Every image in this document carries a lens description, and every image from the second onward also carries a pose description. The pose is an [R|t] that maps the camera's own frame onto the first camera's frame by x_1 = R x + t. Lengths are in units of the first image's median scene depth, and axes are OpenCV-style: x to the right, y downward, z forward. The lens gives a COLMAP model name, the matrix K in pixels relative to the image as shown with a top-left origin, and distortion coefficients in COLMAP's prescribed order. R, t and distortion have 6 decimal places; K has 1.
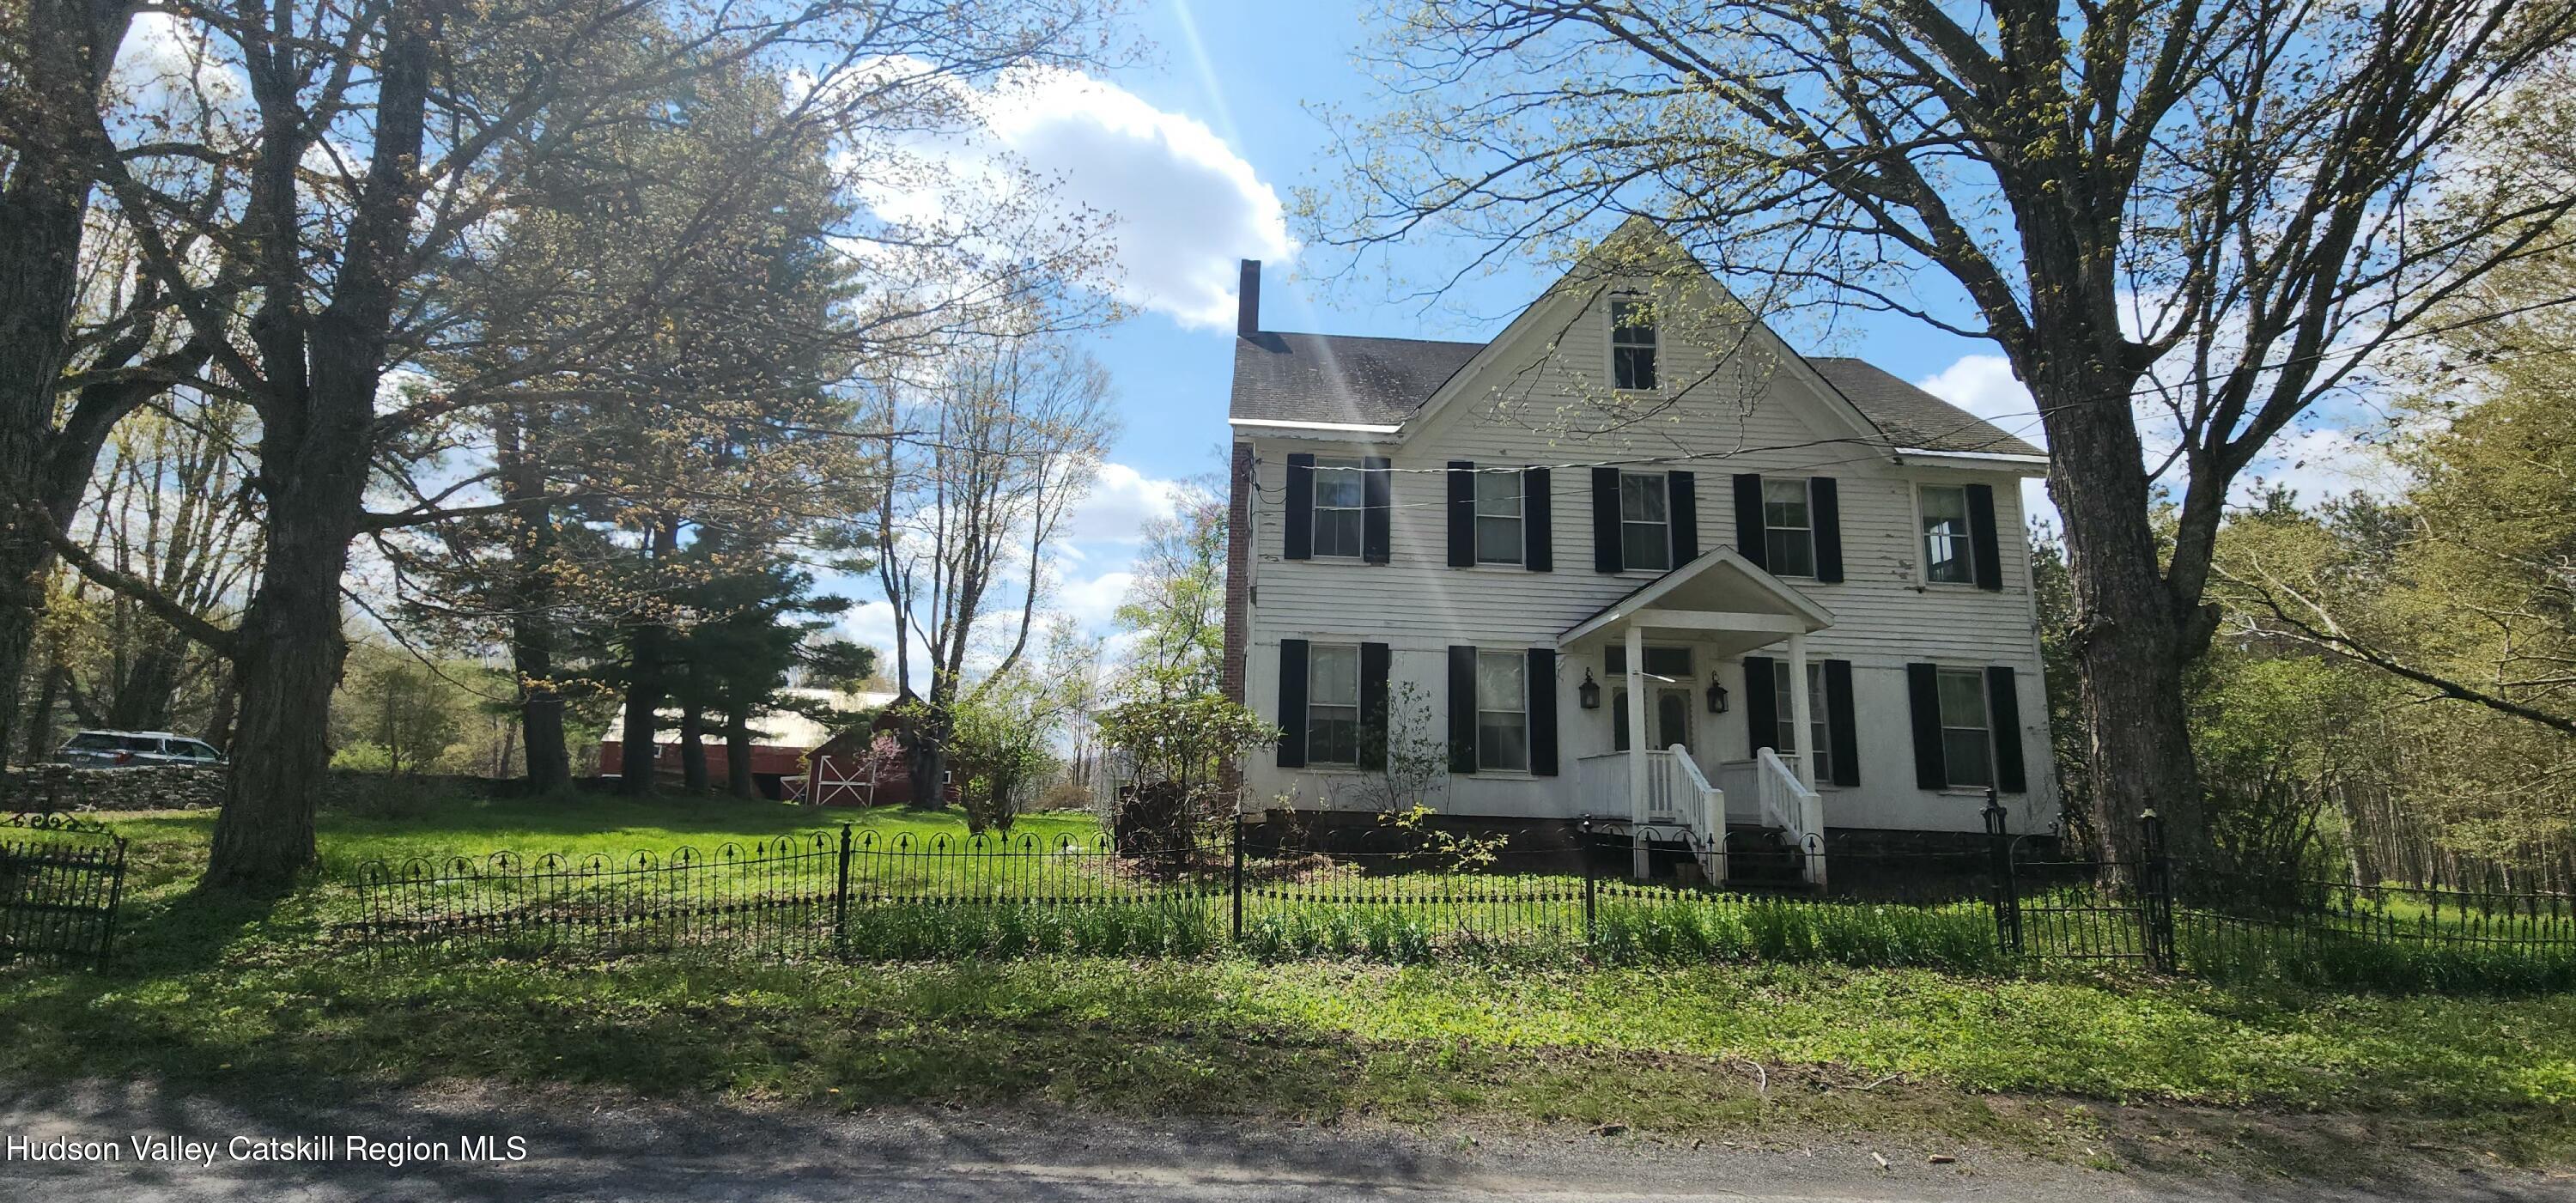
lens RADIAL K [[1053.4, 0, 1274.9], [0, 1053.4, 595.6], [0, 0, 1]] dist [0.001441, -0.000356]
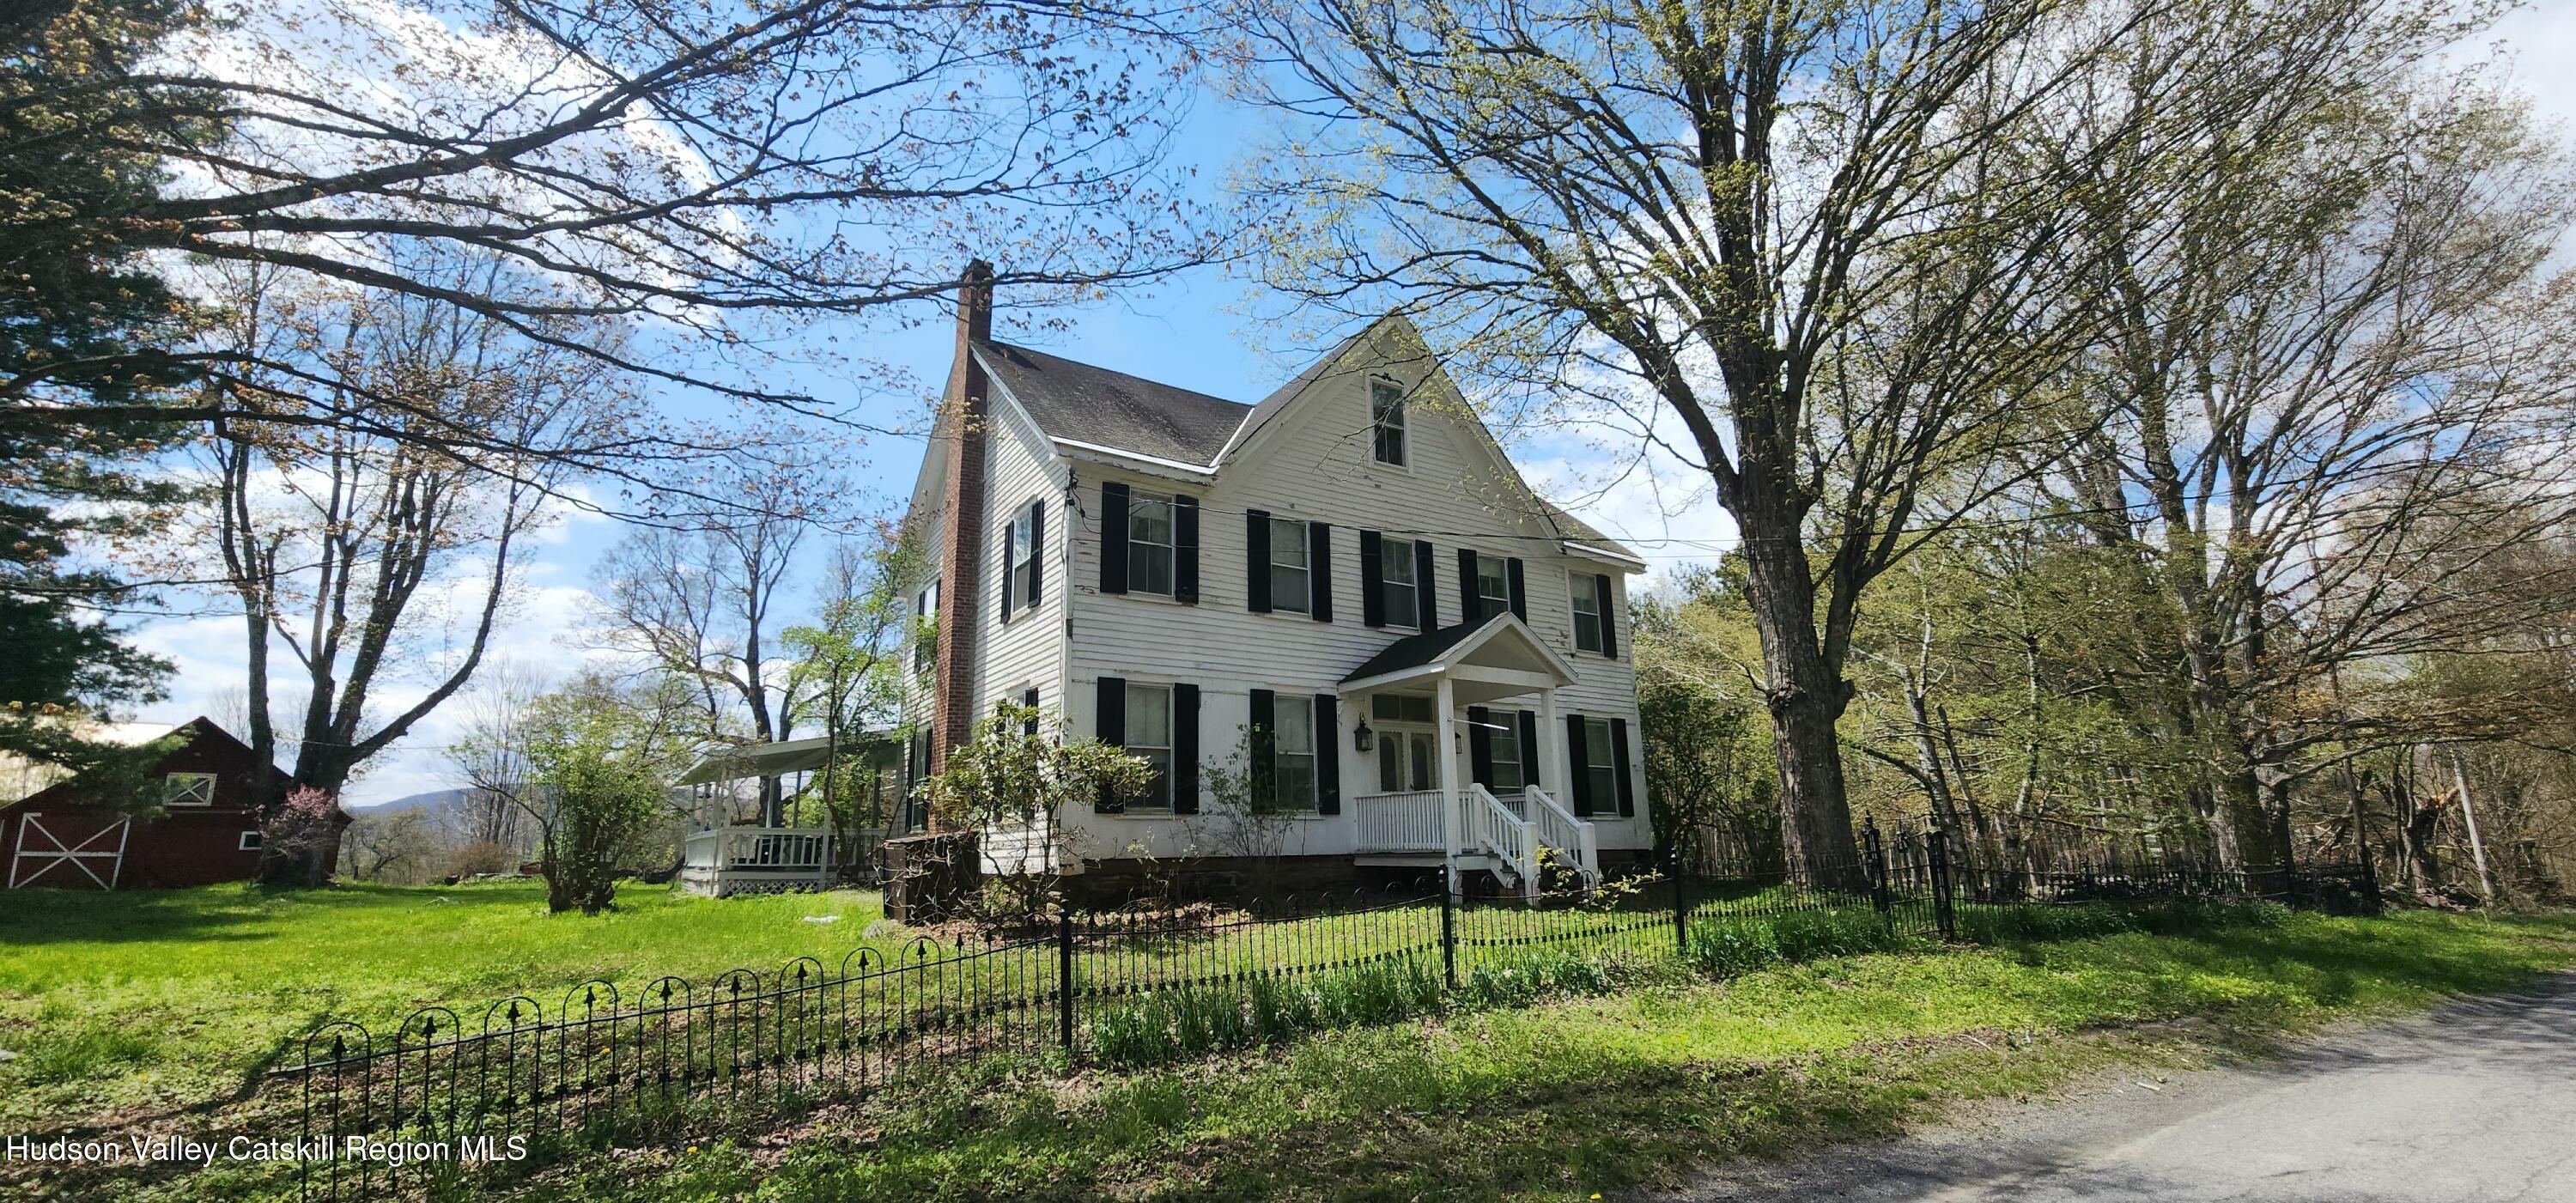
lens RADIAL K [[1053.4, 0, 1274.9], [0, 1053.4, 595.6], [0, 0, 1]] dist [0.001441, -0.000356]
pose [[0.855942, 0.077408, 0.511246, -0.353107], [-0.060588, 0.996934, -0.049507, 0.006674], [-0.513510, 0.011400, 0.858008, 0.112560]]
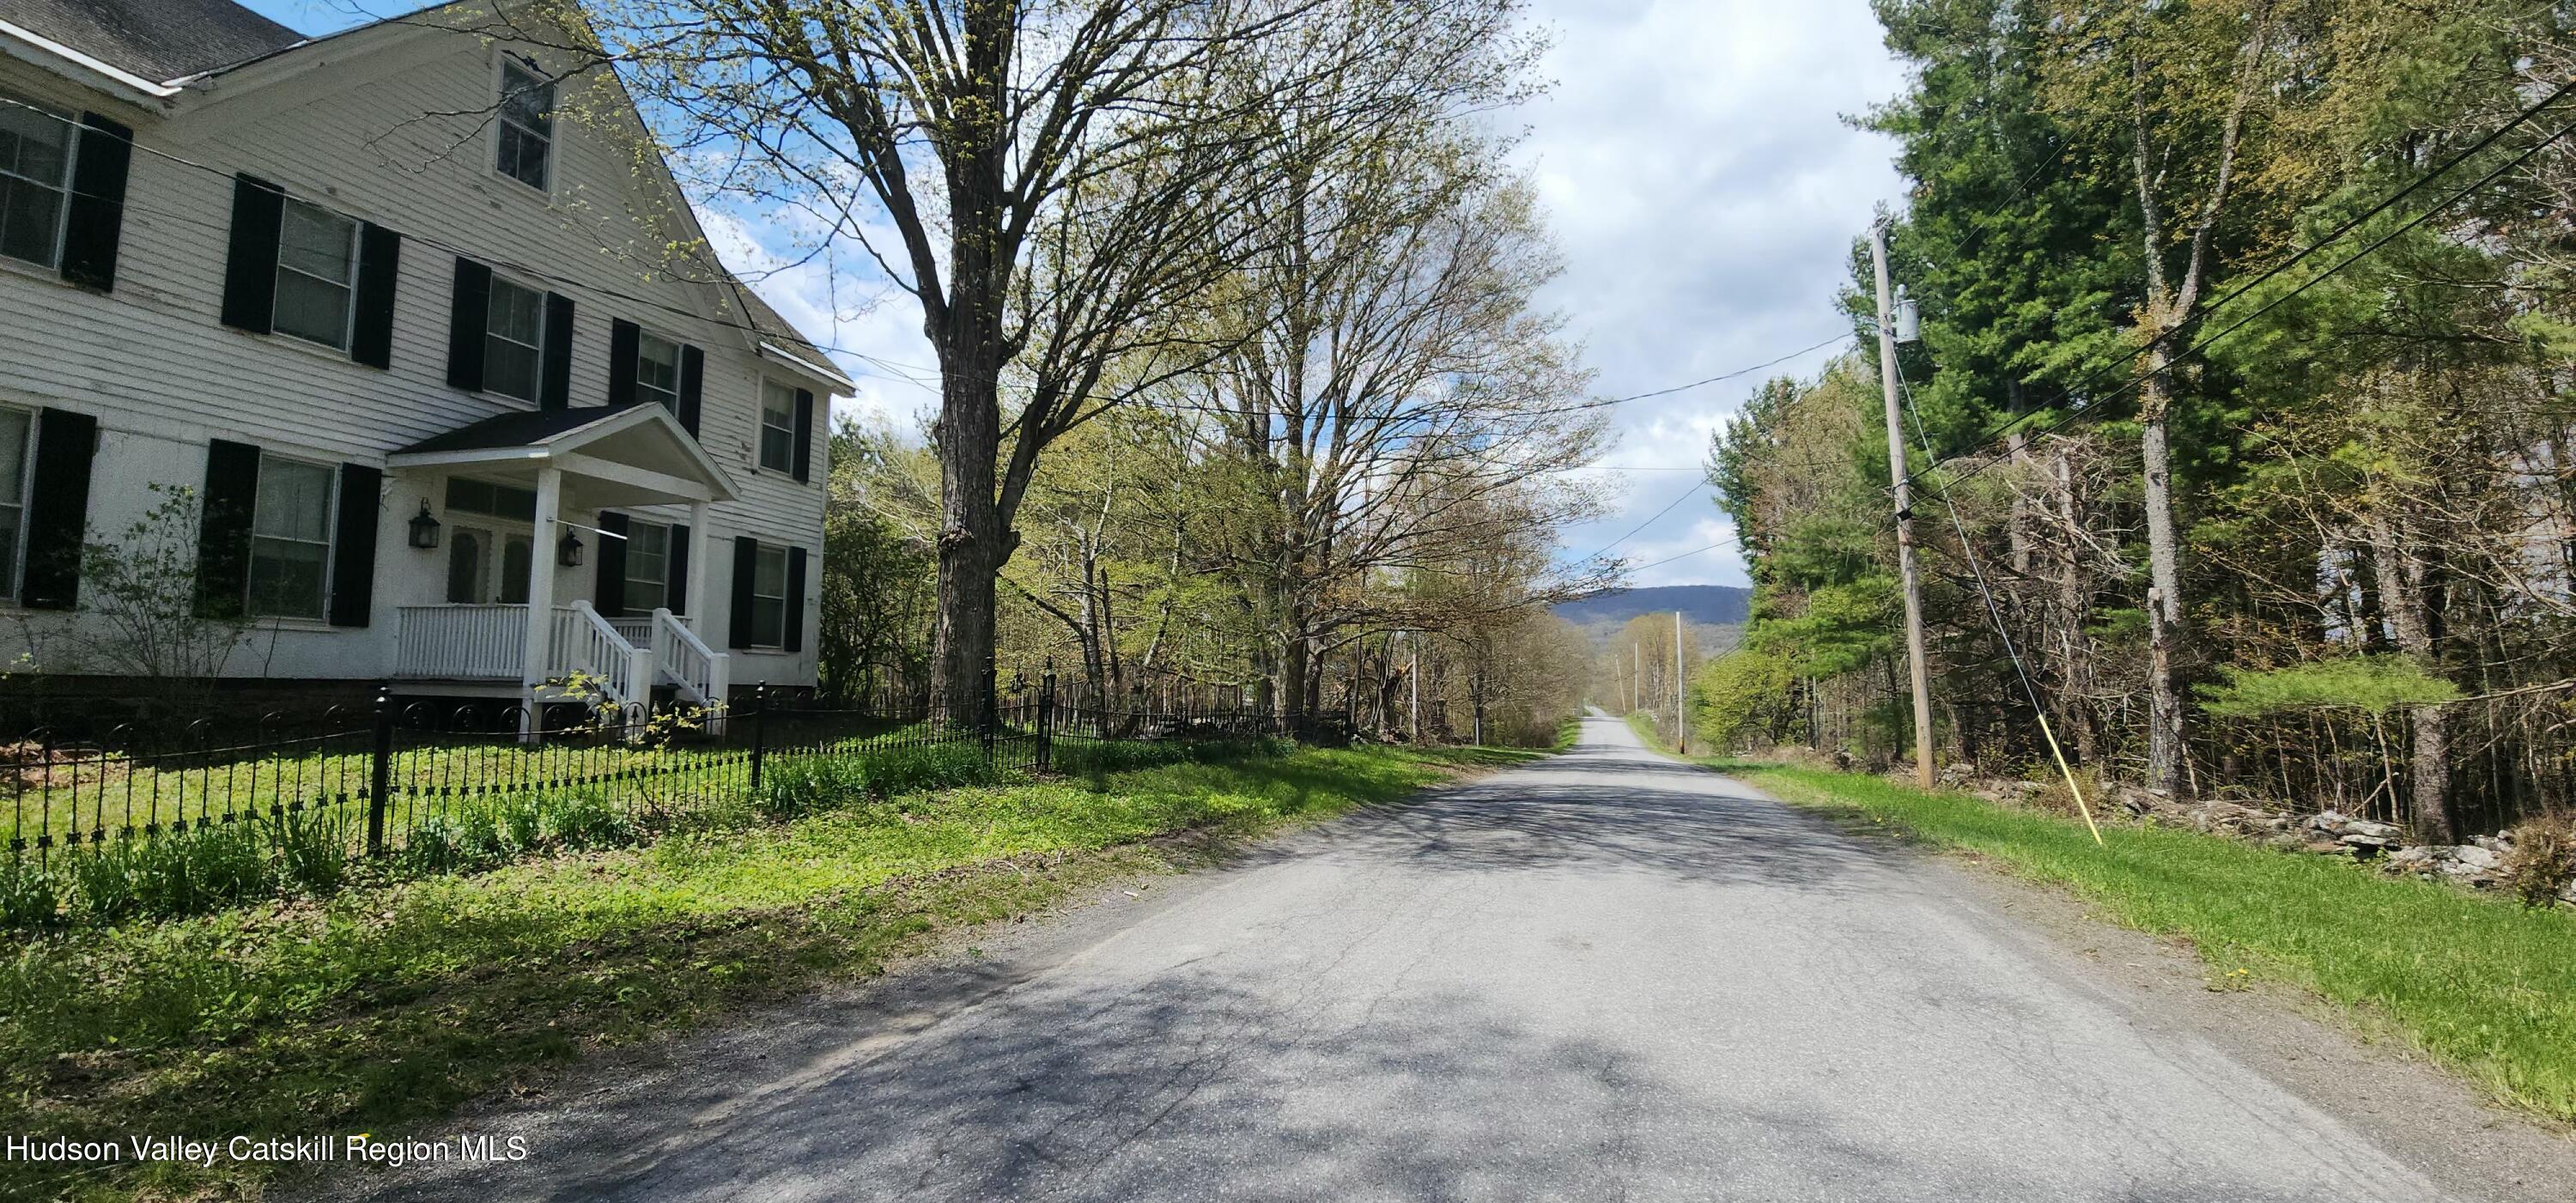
lens RADIAL K [[1053.4, 0, 1274.9], [0, 1053.4, 595.6], [0, 0, 1]] dist [0.001441, -0.000356]
pose [[0.324923, 0.058720, 0.943916, -0.264193], [-0.191066, 0.981566, 0.004708, 0.012436], [-0.926239, -0.181880, 0.330152, 0.104092]]
